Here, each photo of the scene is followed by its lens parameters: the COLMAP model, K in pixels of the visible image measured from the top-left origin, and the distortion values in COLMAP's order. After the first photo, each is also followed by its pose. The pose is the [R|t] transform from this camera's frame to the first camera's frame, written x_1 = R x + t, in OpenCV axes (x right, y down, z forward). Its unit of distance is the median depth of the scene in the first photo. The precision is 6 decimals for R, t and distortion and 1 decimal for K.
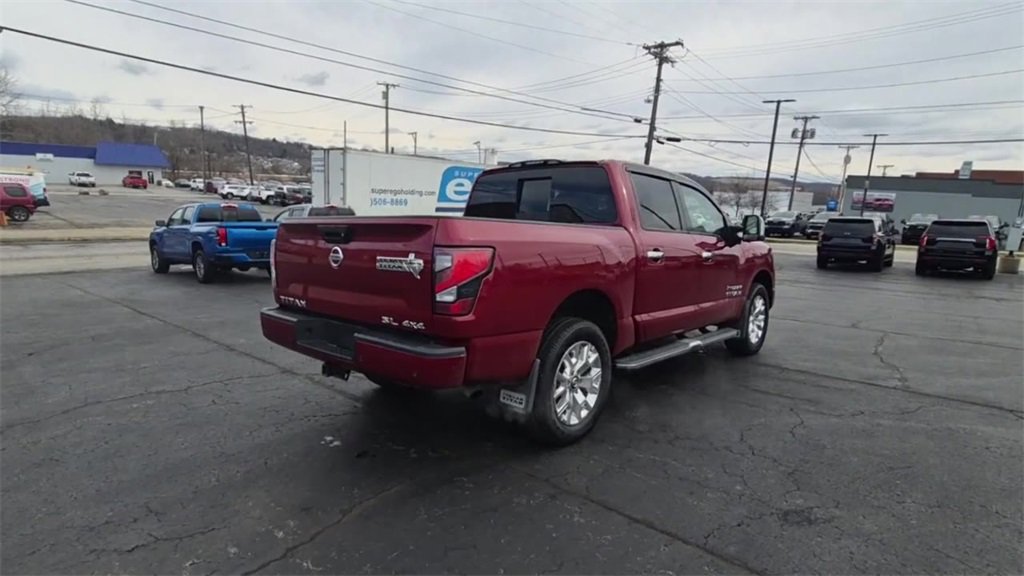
lens RADIAL K [[551.0, 0, 499.6], [0, 551.0, 297.7], [0, 0, 1]] dist [0.004990, 0.001553]
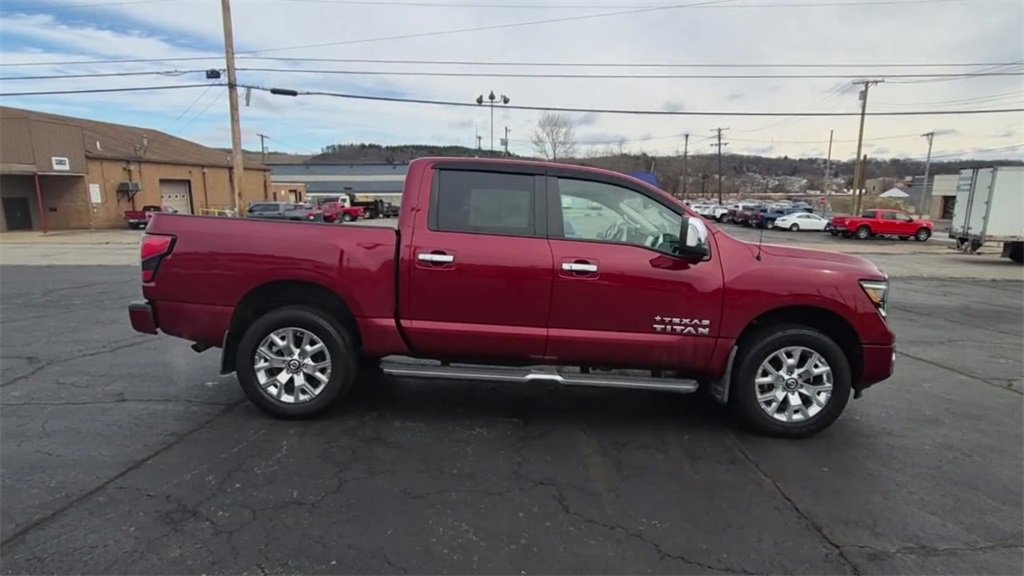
lens RADIAL K [[551.0, 0, 506.2], [0, 551.0, 288.4], [0, 0, 1]] dist [0.004990, 0.001553]
pose [[0.659365, 0.083862, -0.747131, 0.747368], [-0.122145, 0.992506, 0.003608, -0.032605], [0.741834, 0.088879, 0.664667, 0.347652]]
